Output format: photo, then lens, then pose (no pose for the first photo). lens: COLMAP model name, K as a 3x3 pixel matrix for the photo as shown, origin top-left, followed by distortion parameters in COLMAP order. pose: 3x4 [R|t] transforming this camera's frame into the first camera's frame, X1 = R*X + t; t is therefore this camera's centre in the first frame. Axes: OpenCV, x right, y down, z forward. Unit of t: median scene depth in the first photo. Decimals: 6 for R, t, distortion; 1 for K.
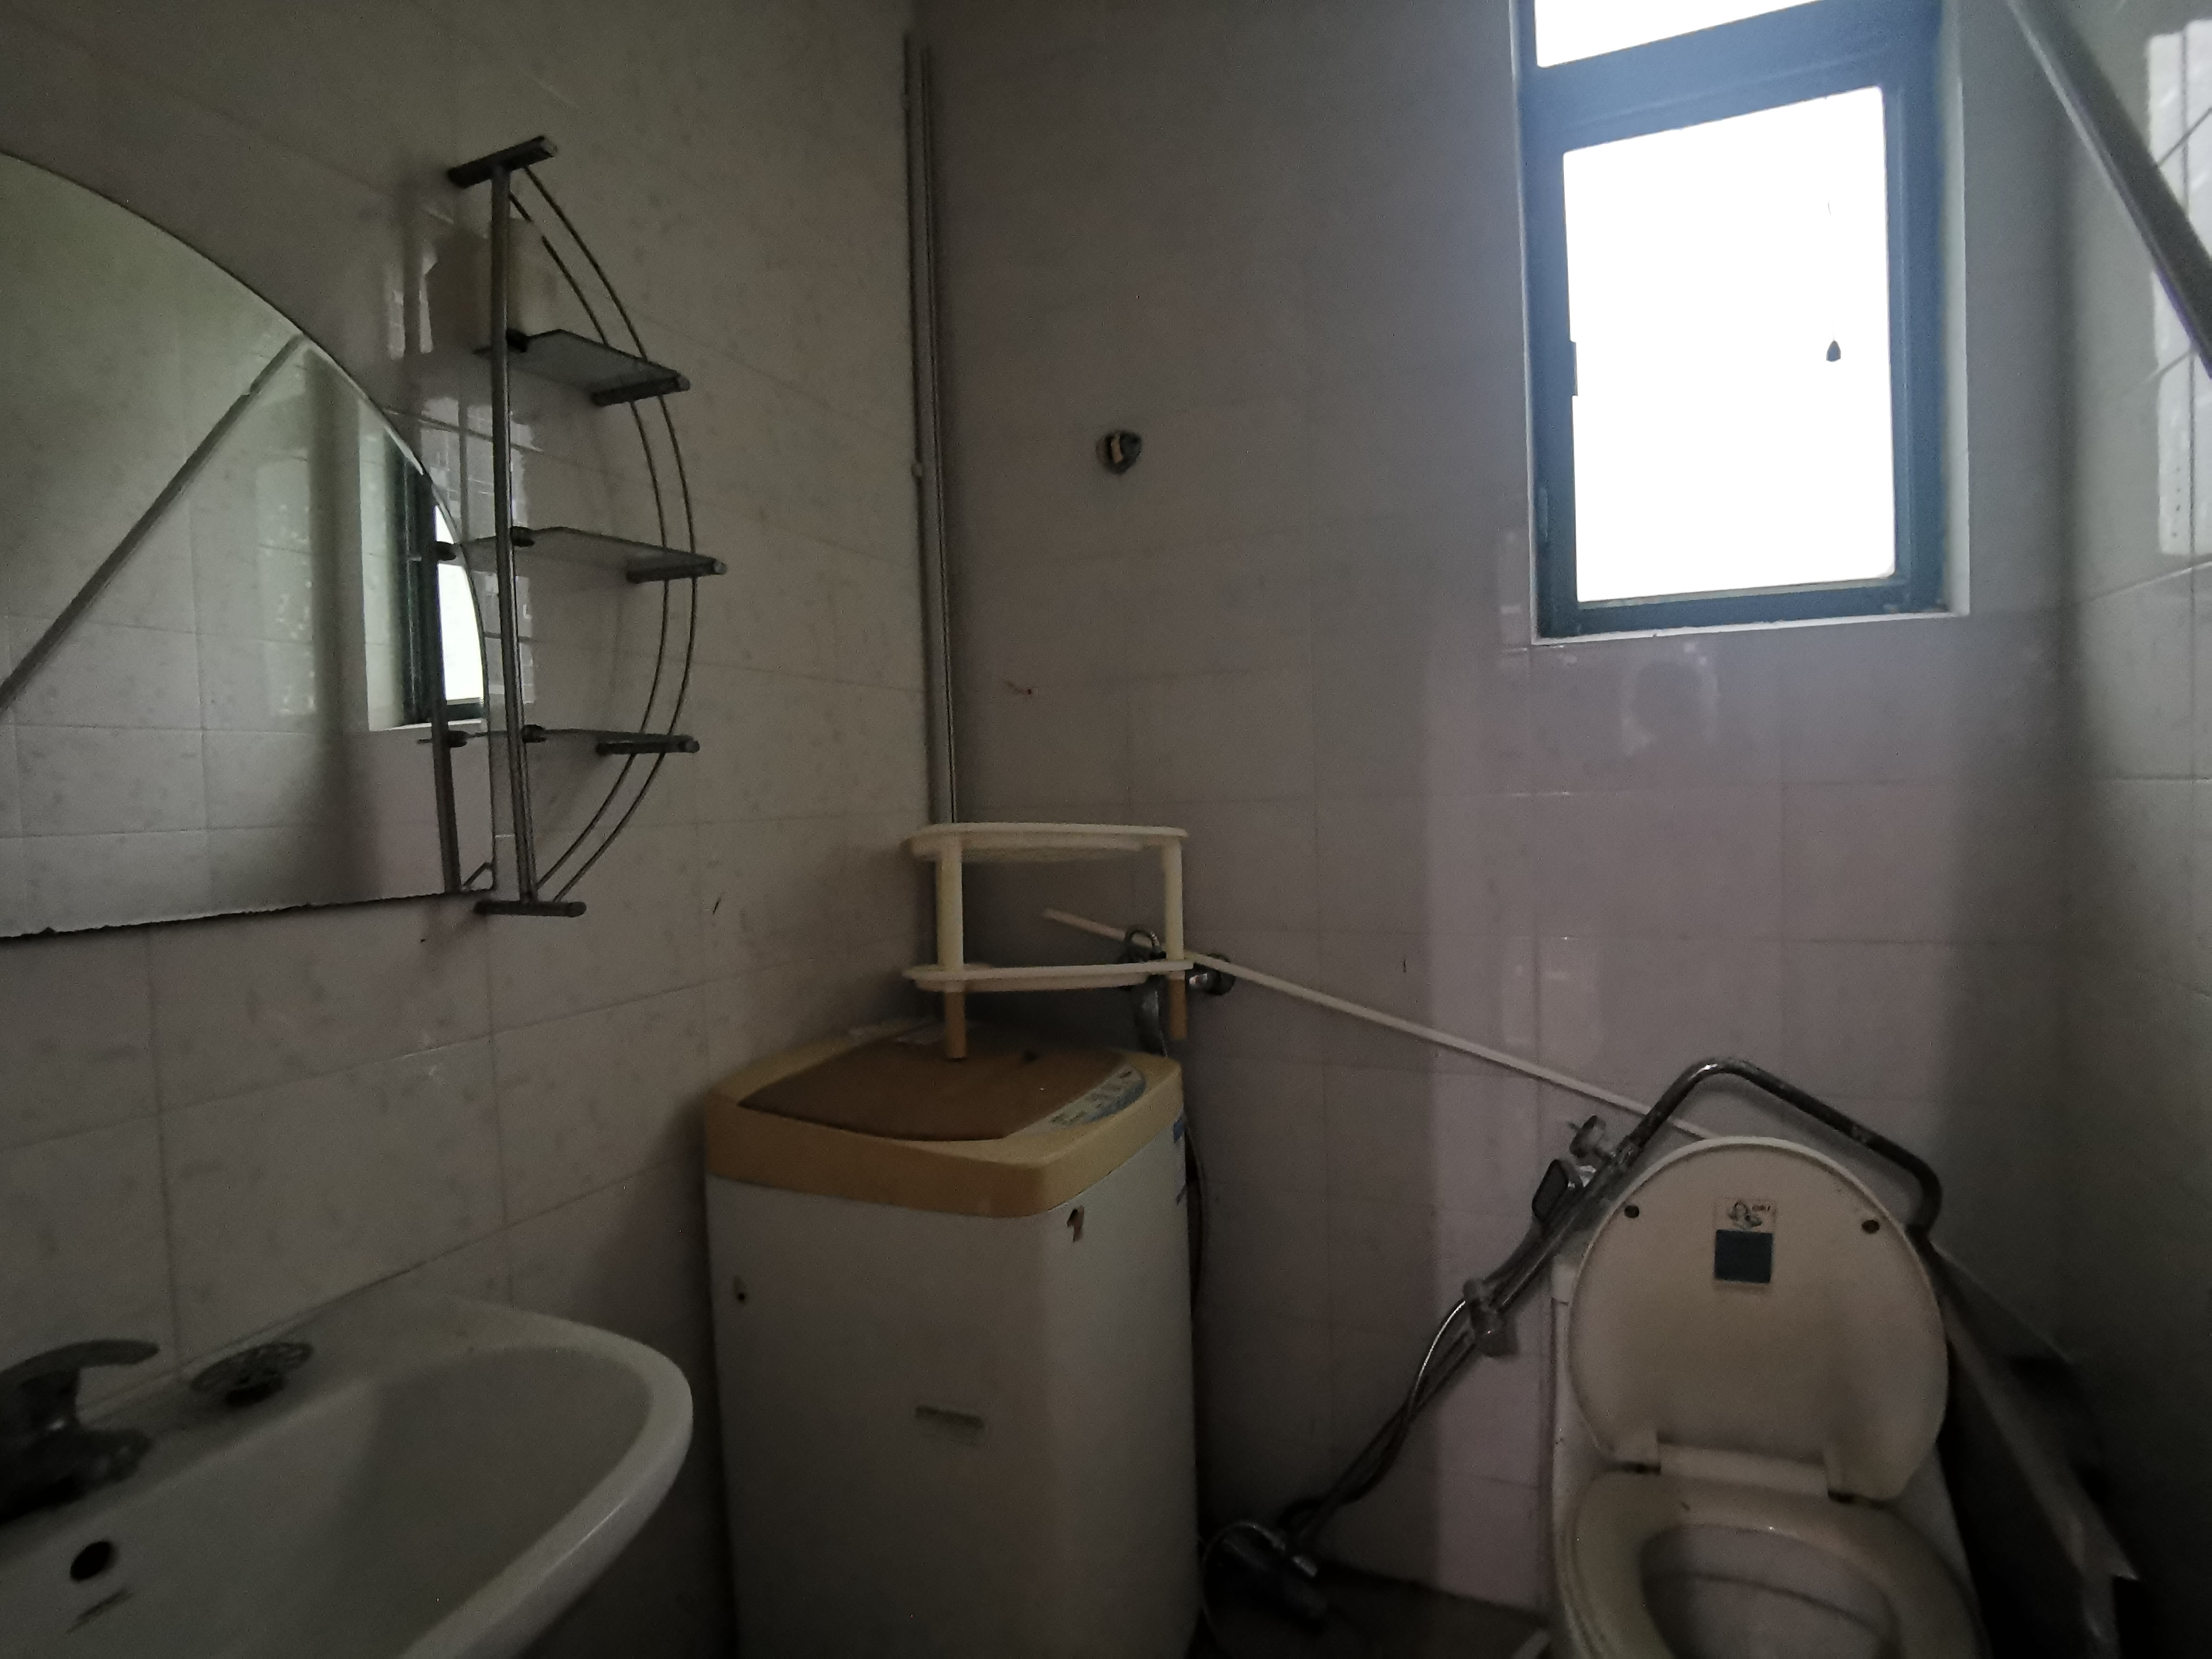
lens RADIAL K [[1122.3, 0, 1103.6], [0, 1122.3, 839.4], [0, 0, 1]] dist [-0.036460, 0.004551]
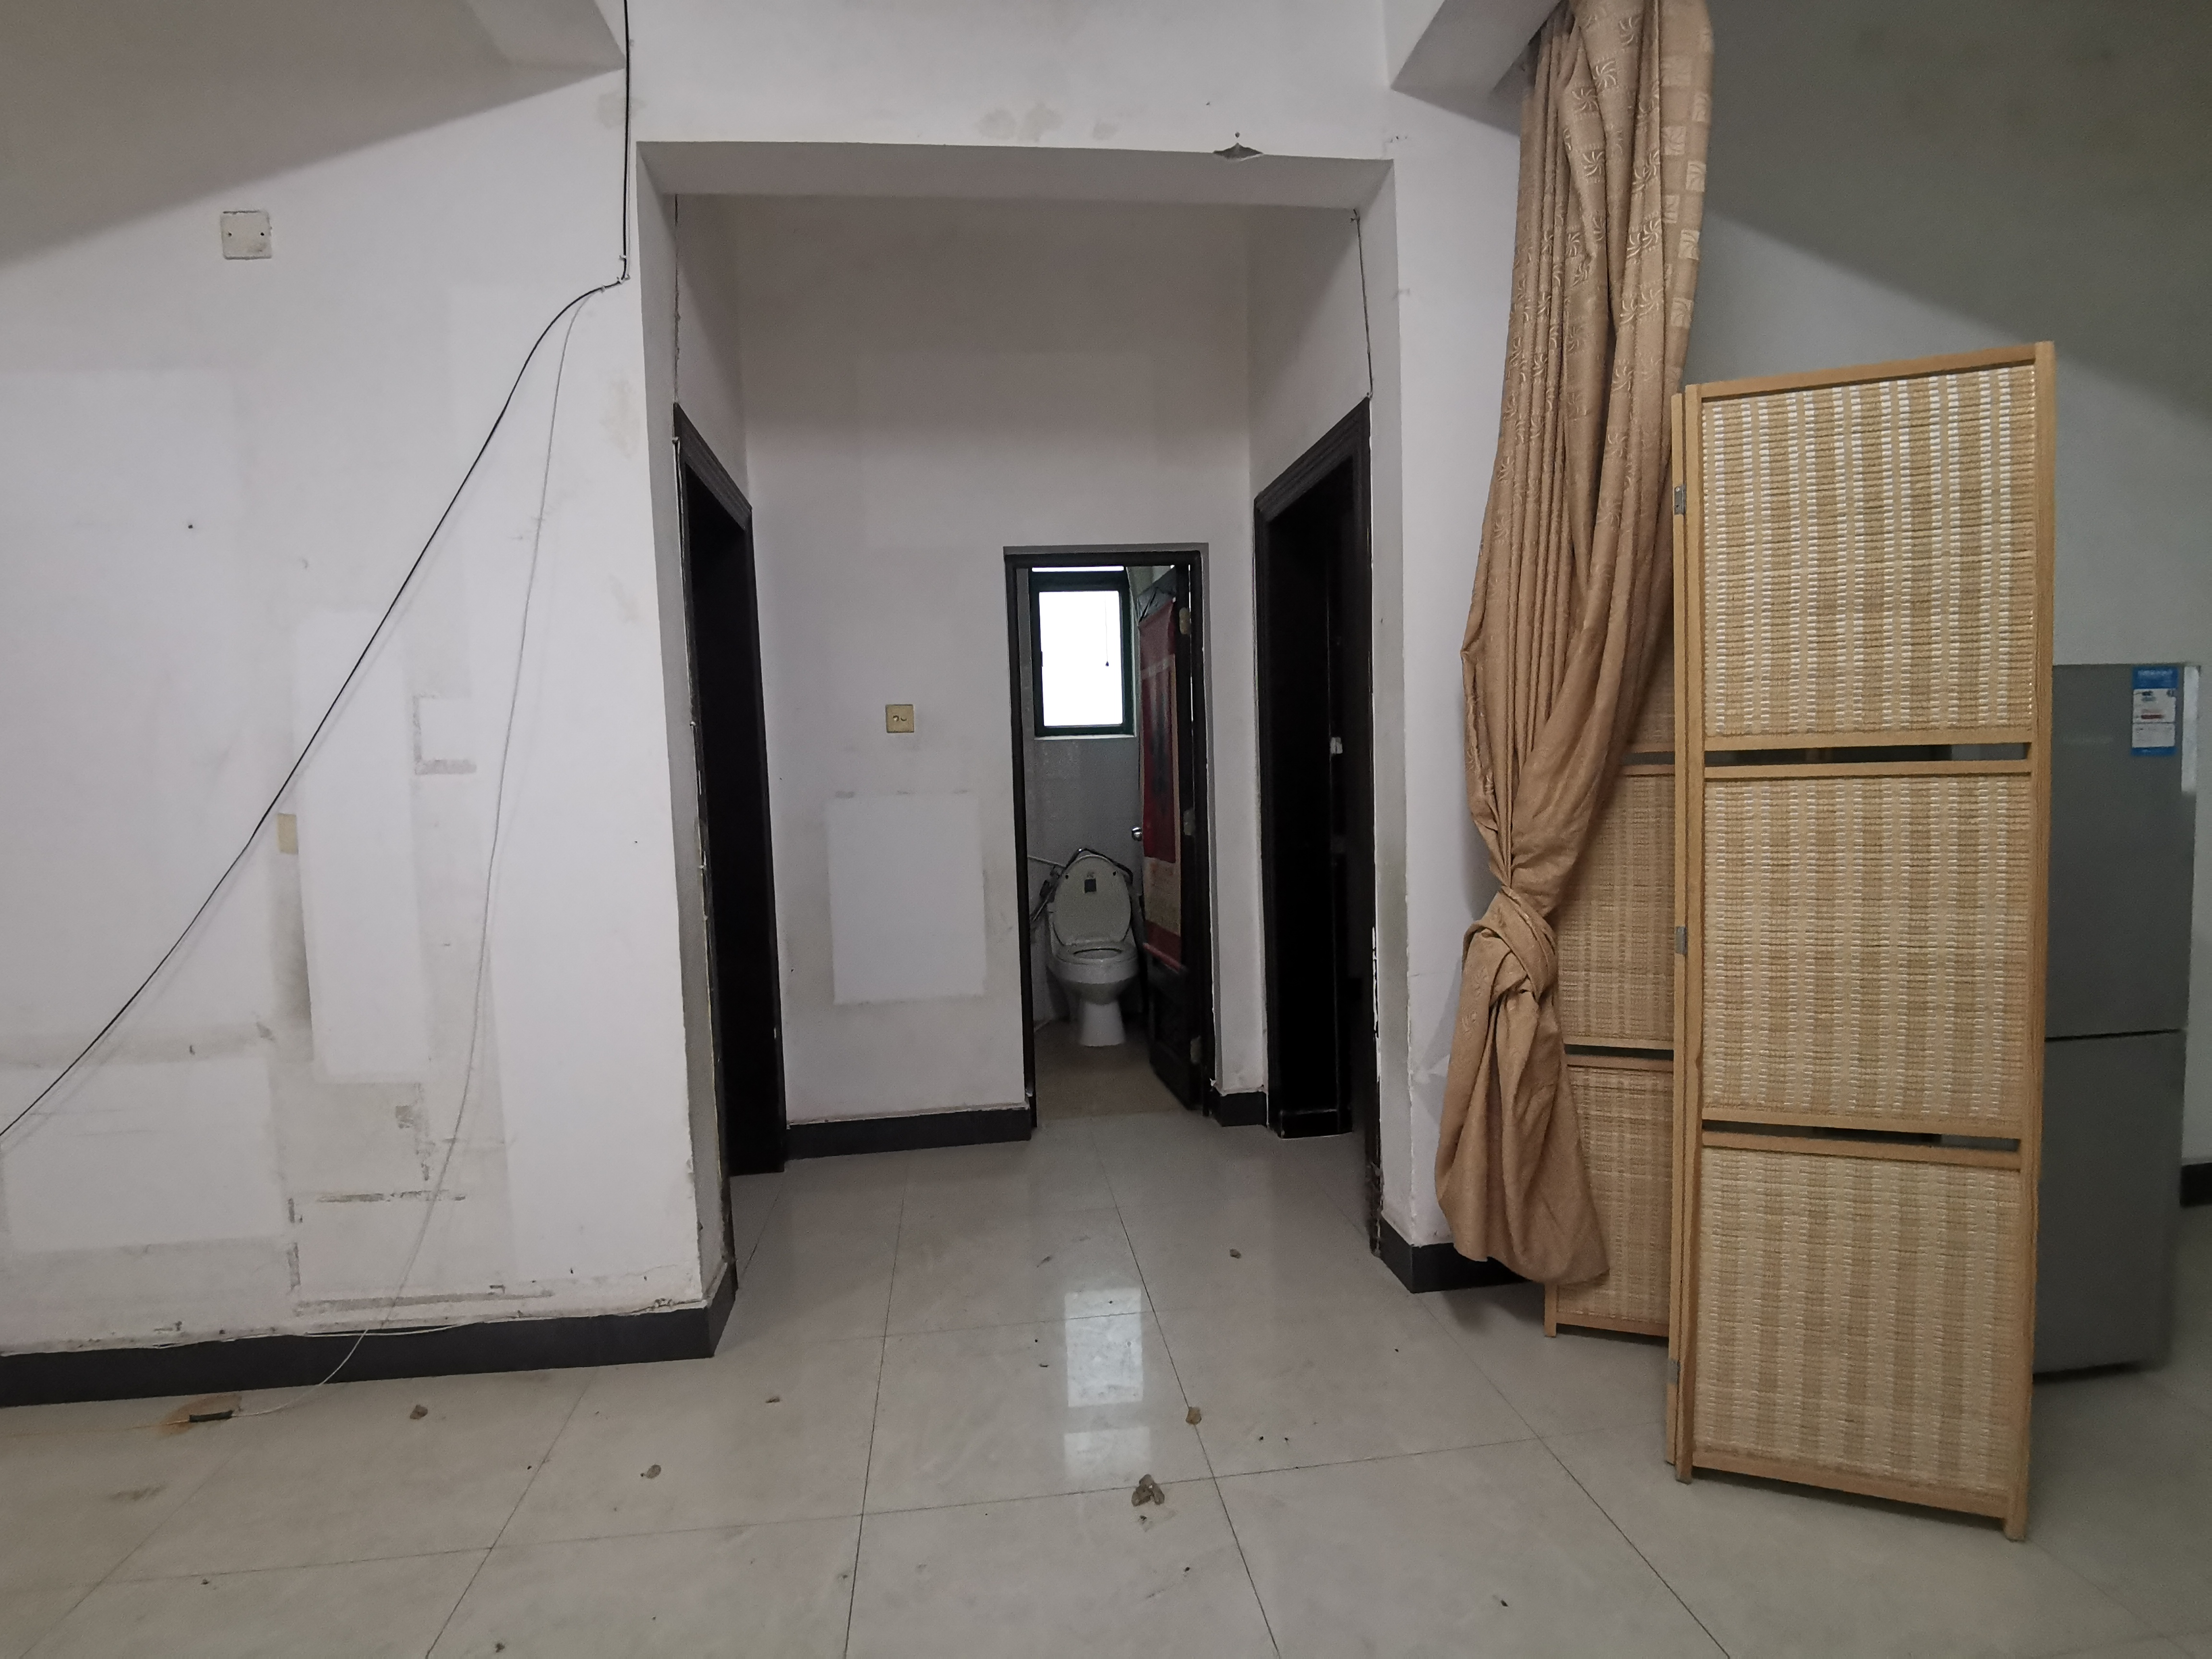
lens RADIAL K [[1122.3, 0, 1106.7], [0, 1122.3, 827.2], [0, 0, 1]] dist [-0.036460, 0.004551]
pose [[0.867739, -0.038732, 0.495509, -1.283586], [0.028956, 0.999205, 0.027395, 0.010485], [-0.496177, -0.009424, 0.868171, -2.377904]]
